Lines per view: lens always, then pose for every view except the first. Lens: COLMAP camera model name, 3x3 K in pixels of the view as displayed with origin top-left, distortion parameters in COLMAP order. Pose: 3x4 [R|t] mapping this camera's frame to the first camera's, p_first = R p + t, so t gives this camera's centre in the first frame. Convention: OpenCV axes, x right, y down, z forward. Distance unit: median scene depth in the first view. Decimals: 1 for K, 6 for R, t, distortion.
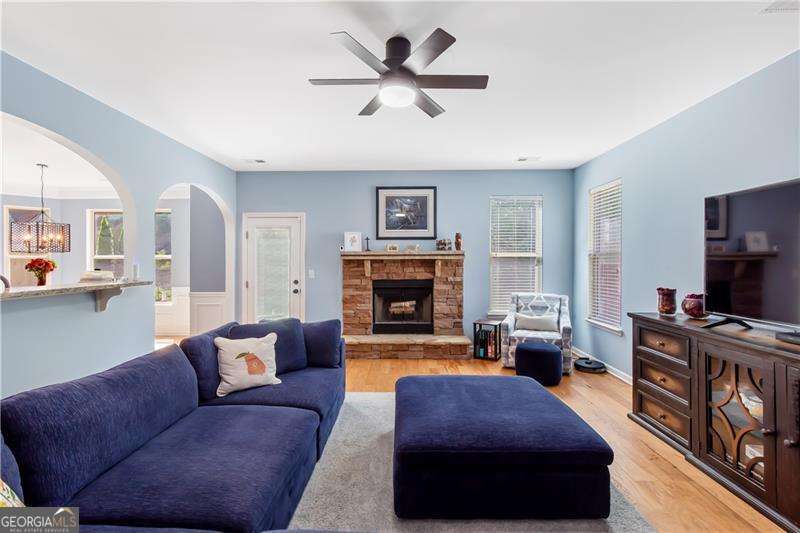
lens RADIAL K [[373.4, 0, 399.2], [0, 373.4, 260.6], [0, 0, 1]] dist [0.014920, -0.004902]
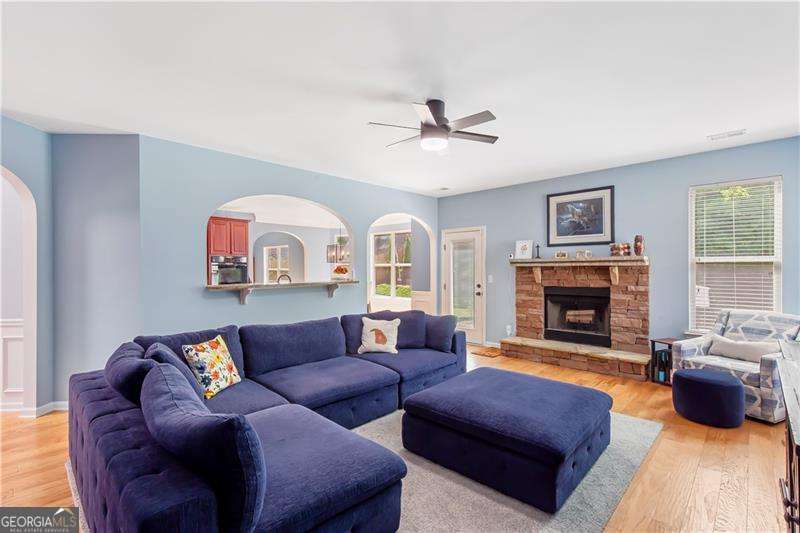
lens RADIAL K [[373.4, 0, 399.3], [0, 373.4, 266.1], [0, 0, 1]] dist [0.014920, -0.004902]
pose [[0.731709, -0.004090, -0.681604, 0.349406], [0.002555, 0.999991, -0.003257, -0.001266], [0.681612, 0.000642, 0.731714, -0.020893]]
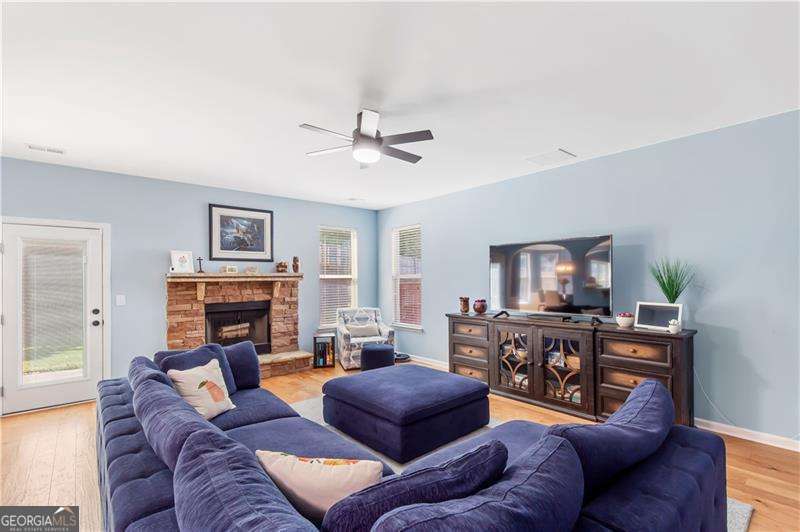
lens RADIAL K [[373.4, 0, 406.7], [0, 373.4, 278.3], [0, 0, 1]] dist [0.014920, -0.004902]
pose [[0.737374, -0.003378, 0.675476, -0.341389], [0.009734, 0.999937, -0.005625, -0.001348], [-0.675414, 0.010723, 0.737361, -0.020975]]
